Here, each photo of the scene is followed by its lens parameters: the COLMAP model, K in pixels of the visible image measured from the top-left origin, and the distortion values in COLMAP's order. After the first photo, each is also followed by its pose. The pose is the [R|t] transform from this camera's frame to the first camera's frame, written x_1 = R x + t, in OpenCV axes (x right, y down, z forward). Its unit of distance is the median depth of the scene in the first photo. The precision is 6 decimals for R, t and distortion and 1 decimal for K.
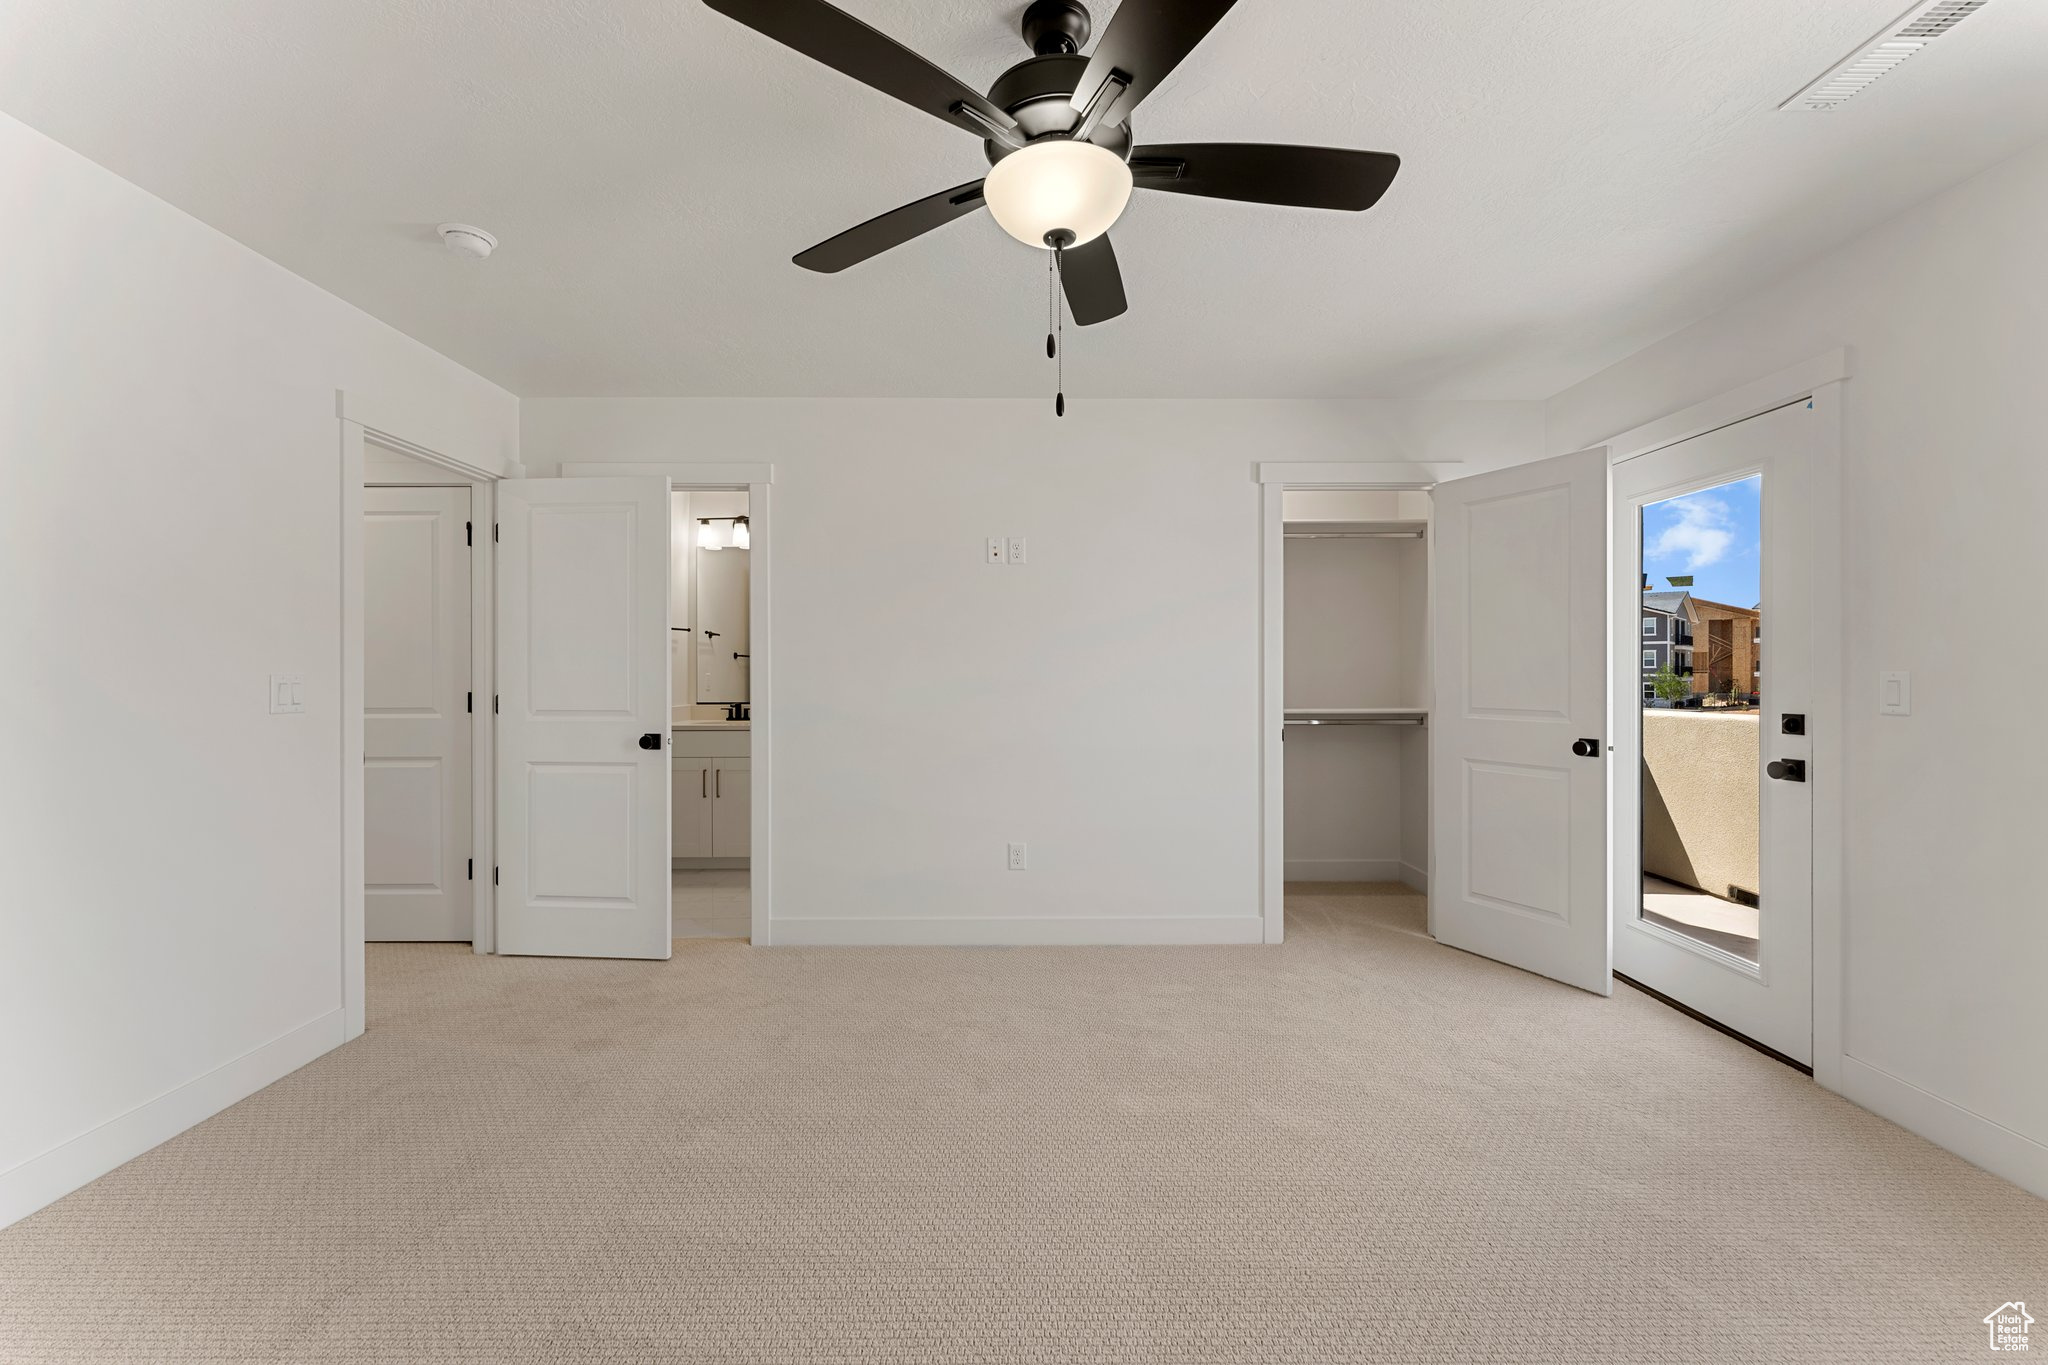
lens RADIAL K [[823.3, 0, 1023.4], [0, 823.3, 675.1], [0, 0, 1]] dist [-0.000089, 0.000089]
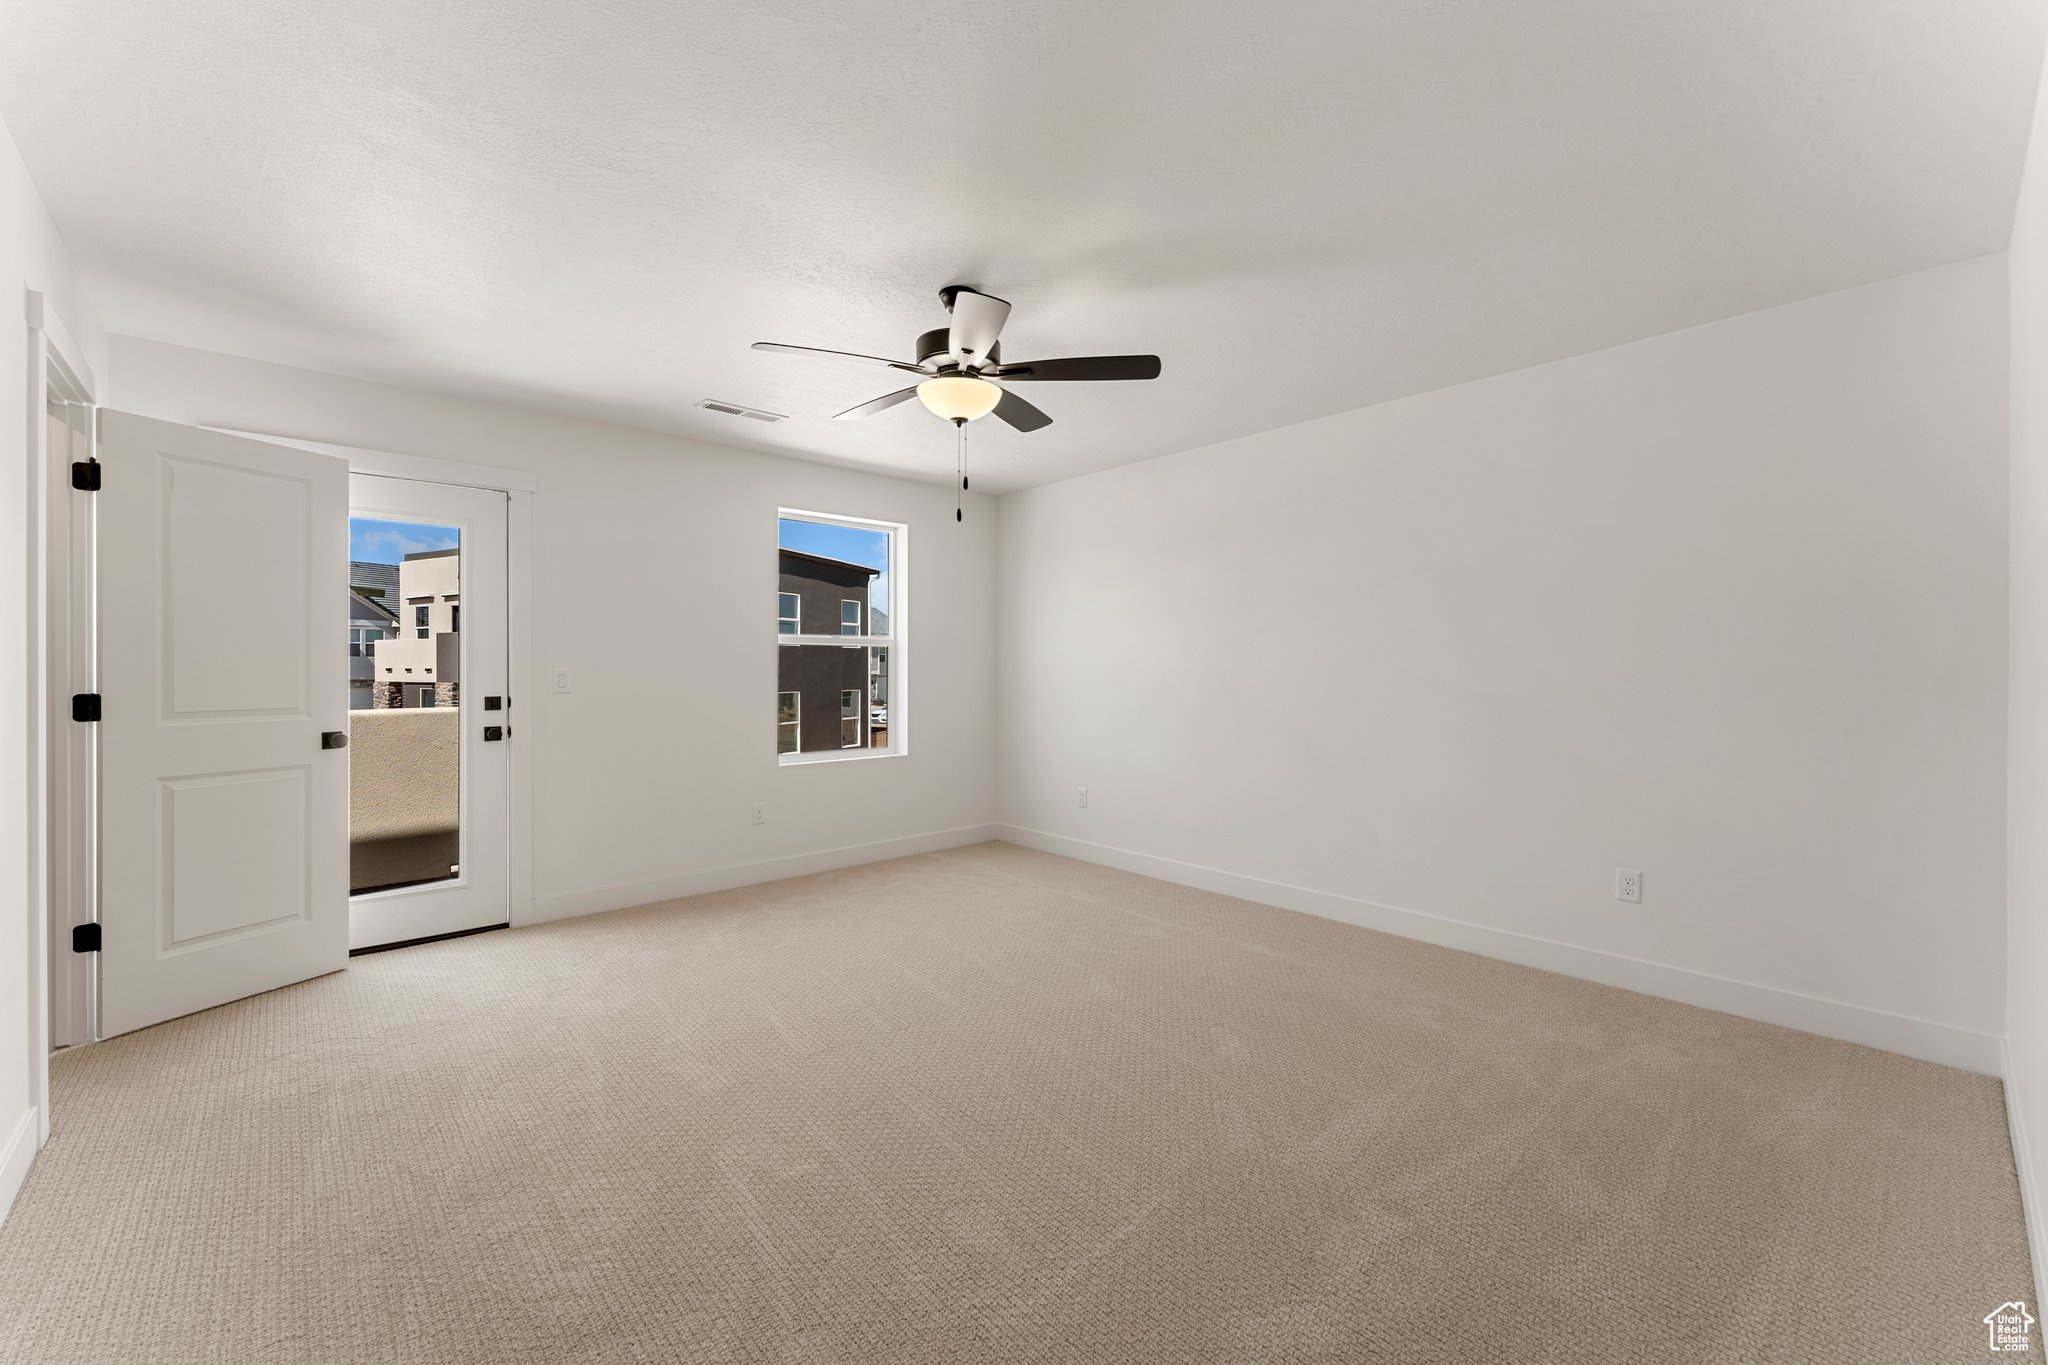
lens RADIAL K [[823.3, 0, 1025.0], [0, 823.3, 675.5], [0, 0, 1]] dist [-0.000089, 0.000089]
pose [[-0.664403, -0.005816, 0.747352, -0.664548], [0.000792, 0.999964, 0.008486, -0.002637], [-0.747374, 0.006230, -0.664374, 1.009369]]
